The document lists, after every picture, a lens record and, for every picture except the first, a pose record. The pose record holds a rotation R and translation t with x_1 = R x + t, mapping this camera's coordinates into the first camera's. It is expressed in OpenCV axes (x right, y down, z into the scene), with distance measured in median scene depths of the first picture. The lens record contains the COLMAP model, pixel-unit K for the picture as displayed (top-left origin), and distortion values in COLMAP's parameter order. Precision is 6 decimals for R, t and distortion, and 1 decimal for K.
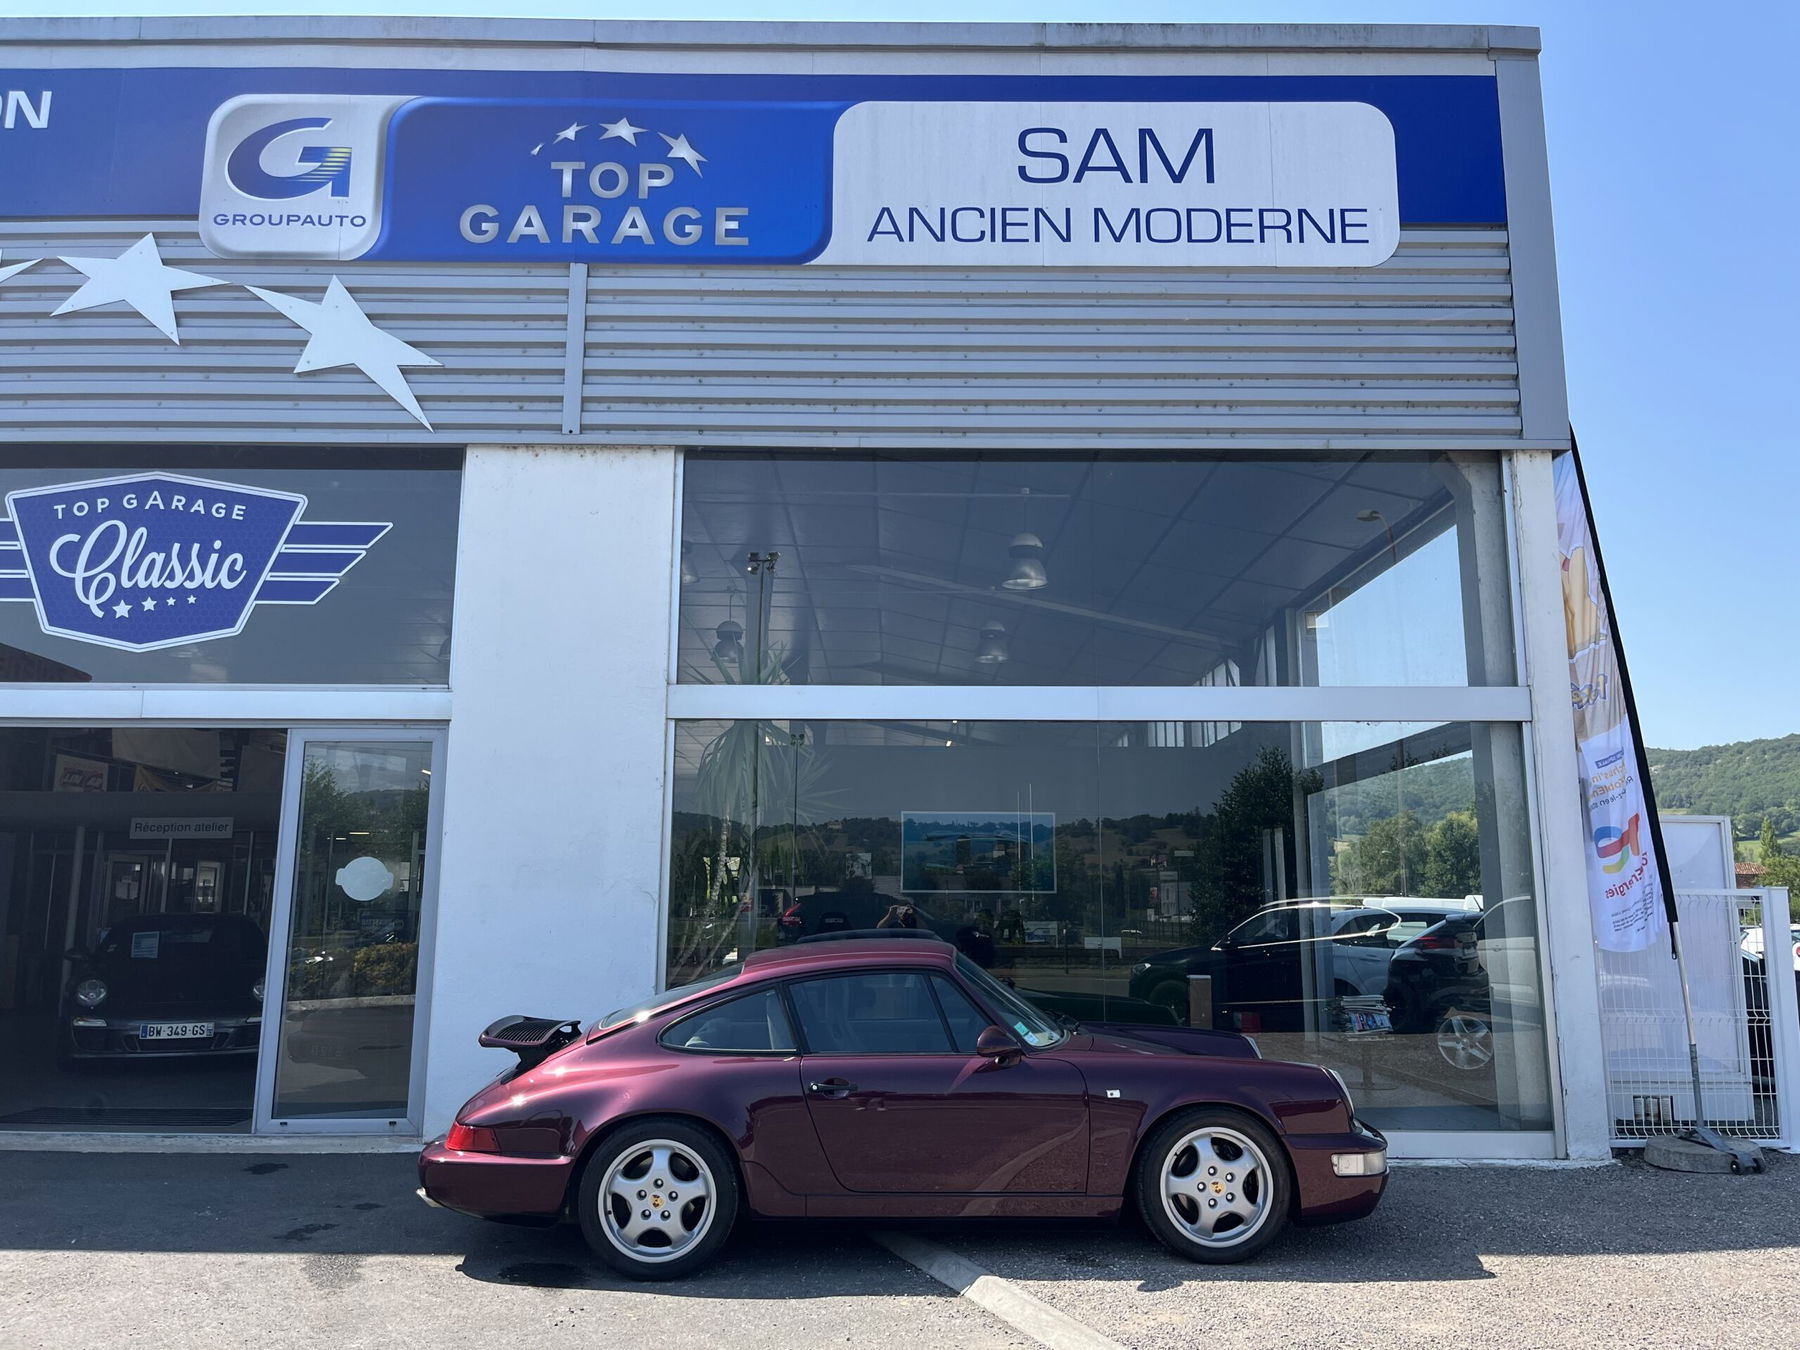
lens RADIAL K [[1419.0, 0, 906.0], [0, 1419.0, 654.9], [0, 0, 1]] dist [0.073049, -0.118344]
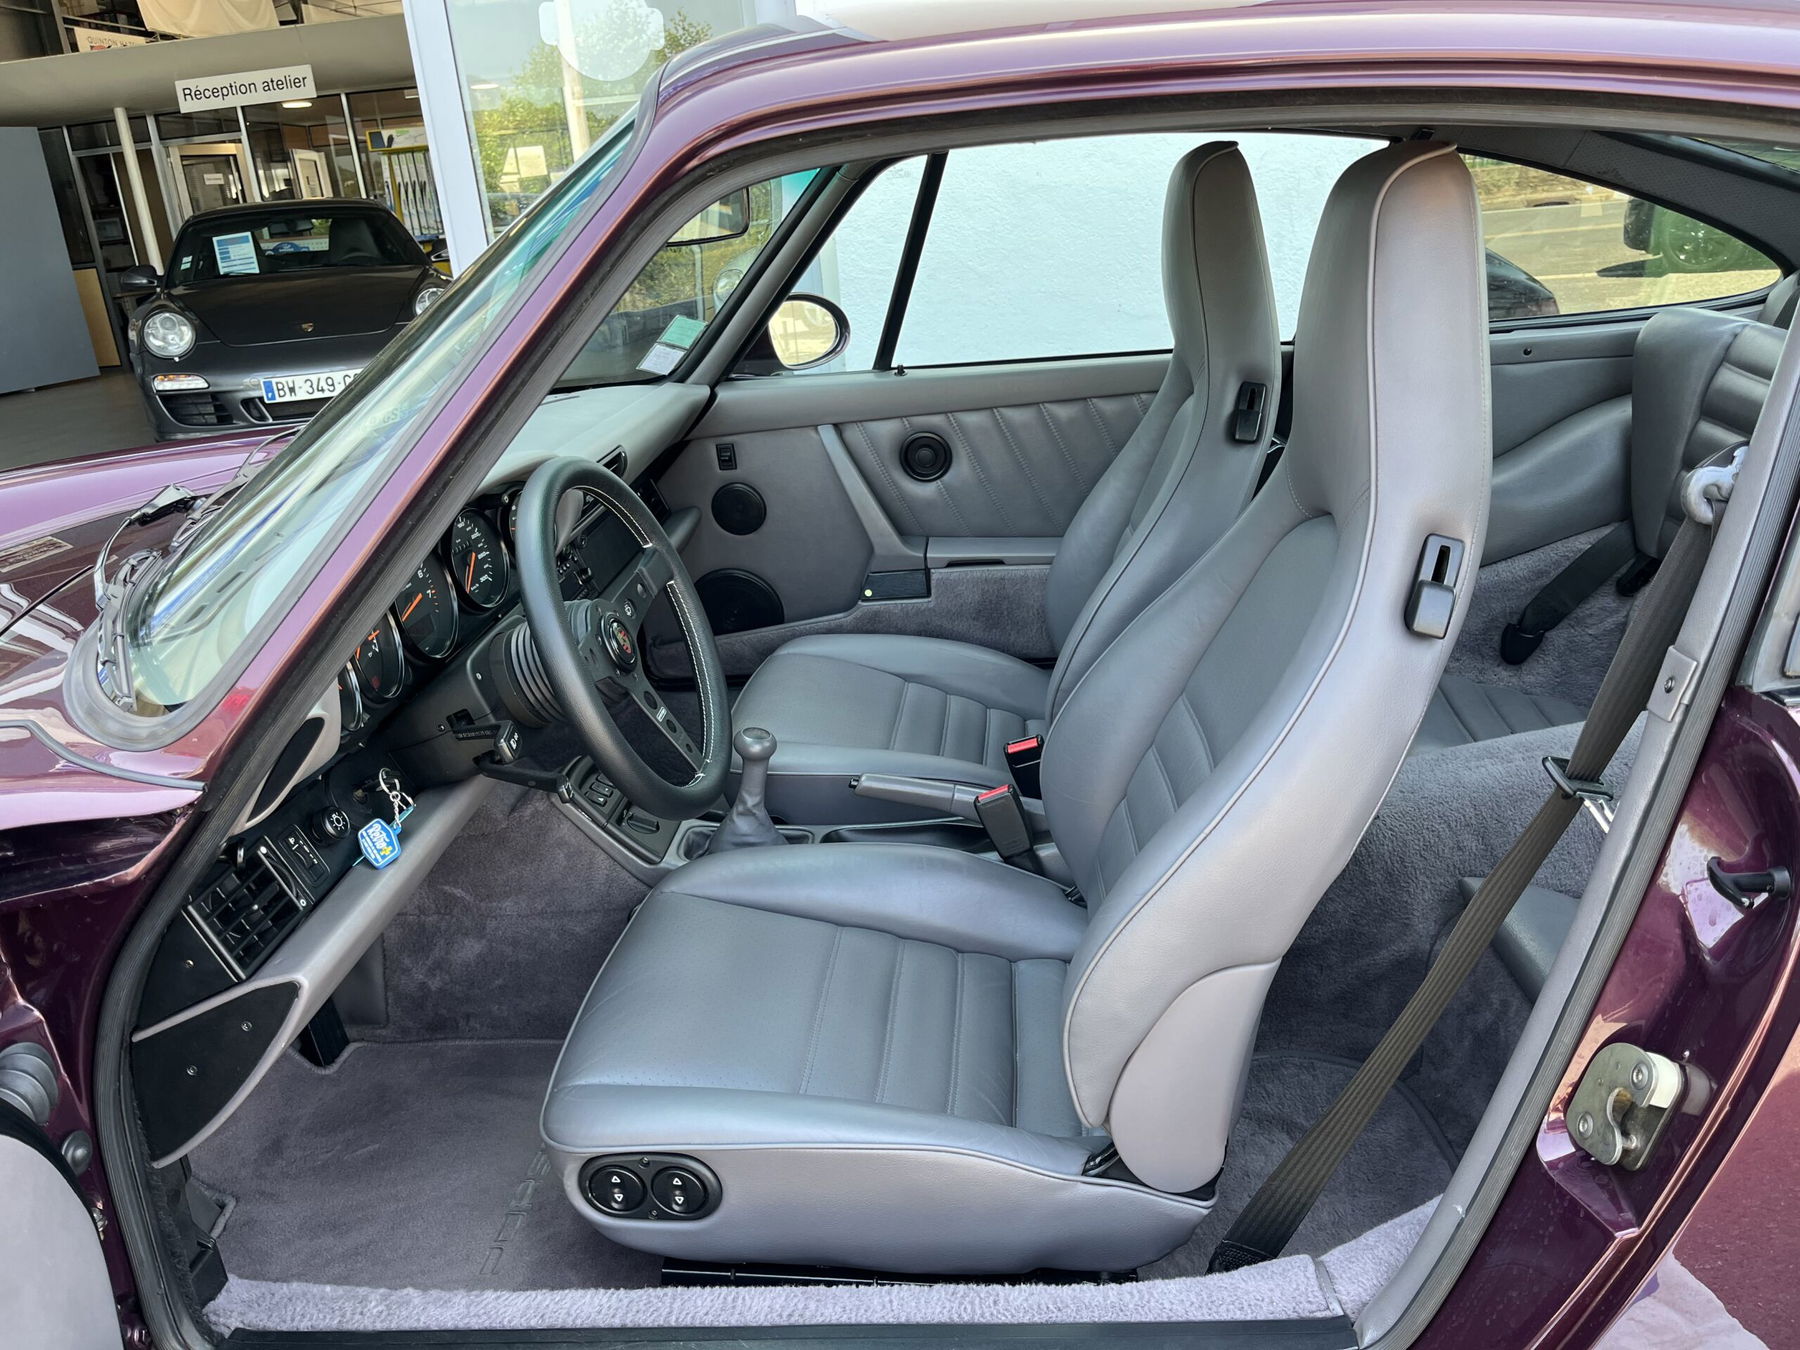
lens RADIAL K [[1419.0, 0, 906.0], [0, 1419.0, 654.9], [0, 0, 1]] dist [0.073049, -0.118344]
pose [[0.993565, -0.059148, -0.096590, -0.247870], [0.098144, 0.875271, 0.473569, 0.116504], [0.056532, -0.480001, 0.875444, 0.507428]]
